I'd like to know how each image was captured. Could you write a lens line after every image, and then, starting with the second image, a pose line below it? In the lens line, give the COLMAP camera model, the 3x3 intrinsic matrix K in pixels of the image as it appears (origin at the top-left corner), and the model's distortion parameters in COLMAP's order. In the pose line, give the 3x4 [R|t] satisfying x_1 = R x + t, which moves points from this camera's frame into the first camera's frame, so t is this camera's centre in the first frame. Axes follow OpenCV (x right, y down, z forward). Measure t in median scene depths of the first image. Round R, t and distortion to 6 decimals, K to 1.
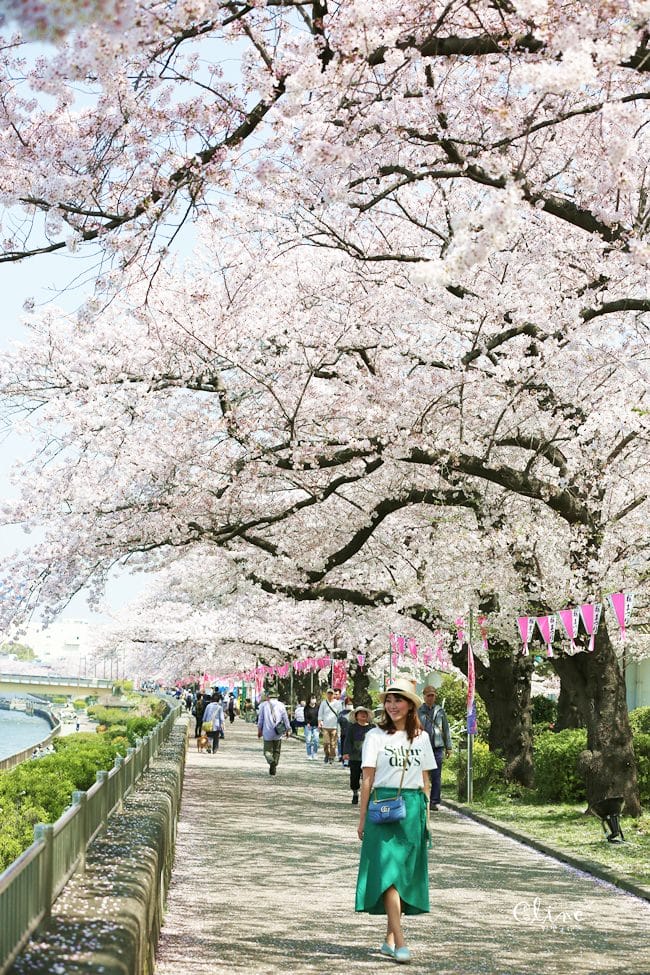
lens RADIAL K [[2080.0, 0, 333.9], [0, 2080.0, 485.6], [0, 0, 1]] dist [-0.261712, 0.000000]
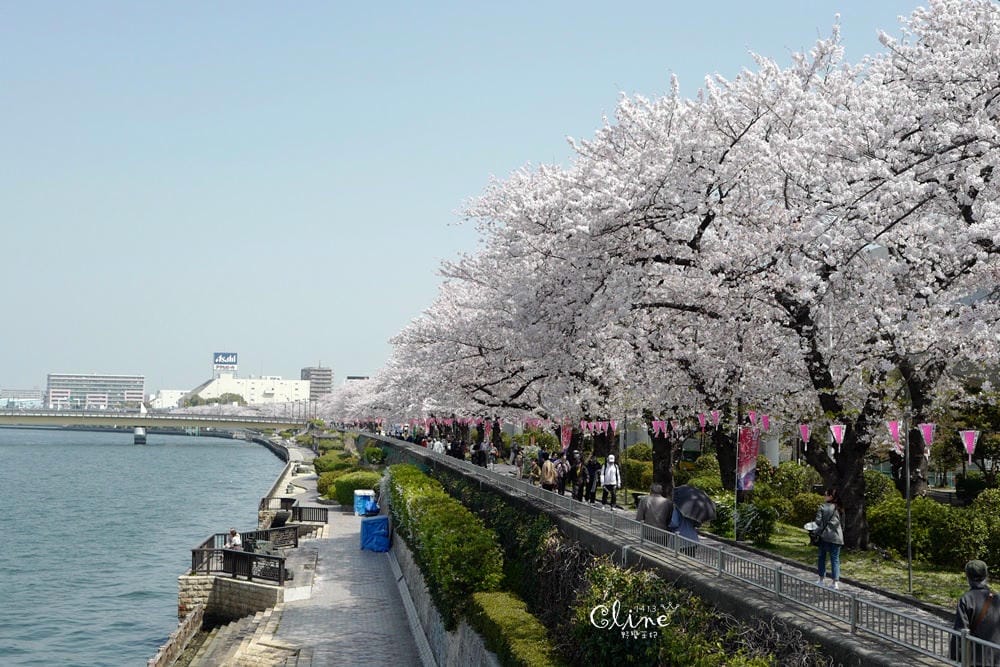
lens RADIAL K [[1417.7, 0, 495.2], [0, 1417.7, 328.2], [0, 0, 1]] dist [0.007030, 0.000000]
pose [[0.999155, -0.006843, 0.040531, -0.108362], [0.005478, 0.999418, 0.033683, -0.130915], [-0.040738, -0.033433, 0.998610, -0.954286]]
